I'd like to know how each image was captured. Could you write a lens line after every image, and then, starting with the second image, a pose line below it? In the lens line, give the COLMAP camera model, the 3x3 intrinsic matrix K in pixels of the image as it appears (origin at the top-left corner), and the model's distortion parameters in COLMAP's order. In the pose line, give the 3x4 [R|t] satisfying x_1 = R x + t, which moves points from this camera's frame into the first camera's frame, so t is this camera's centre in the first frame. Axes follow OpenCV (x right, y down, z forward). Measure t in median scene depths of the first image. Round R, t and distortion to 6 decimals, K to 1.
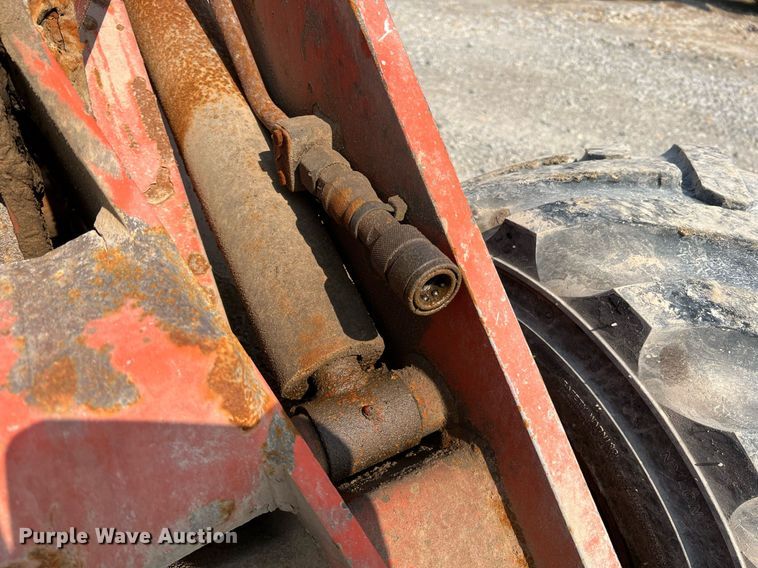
lens RADIAL K [[554.9, 0, 380.0], [0, 554.9, 306.1], [0, 0, 1]] dist [0.011080, -0.000862]
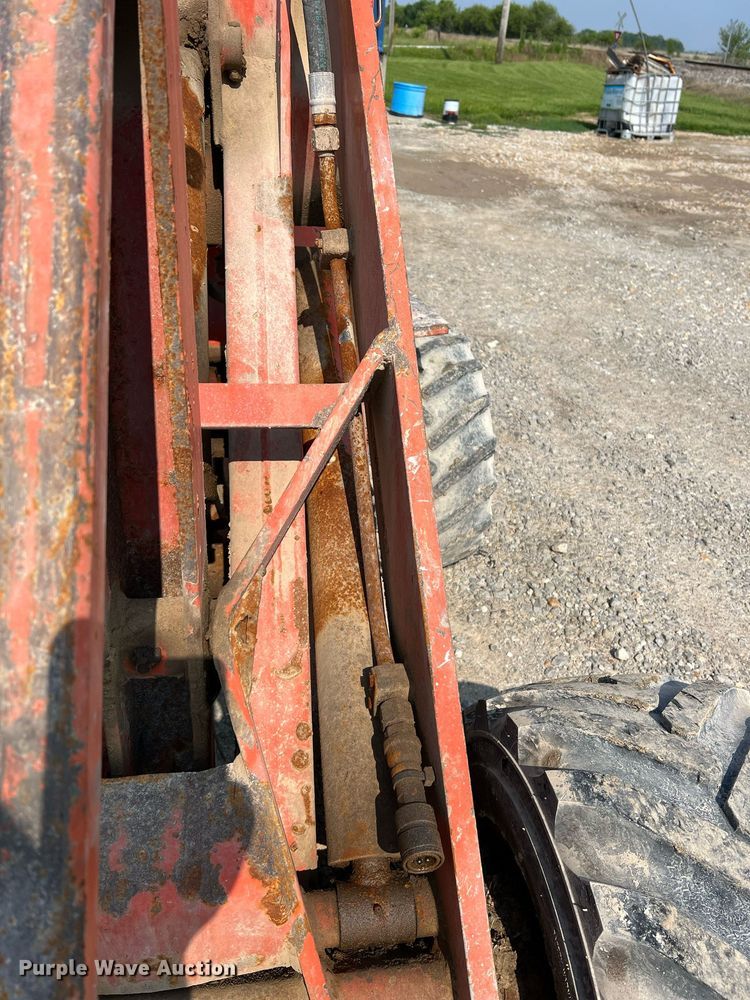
lens RADIAL K [[753.7, 0, 375.0], [0, 753.7, 500.0], [0, 0, 1]] dist [0.042988, -0.052722]
pose [[0.924897, 0.221466, -0.309061, 0.290792], [-0.241839, 0.969891, -0.028728, -0.650175], [0.293393, 0.101313, 0.950608, -0.790423]]
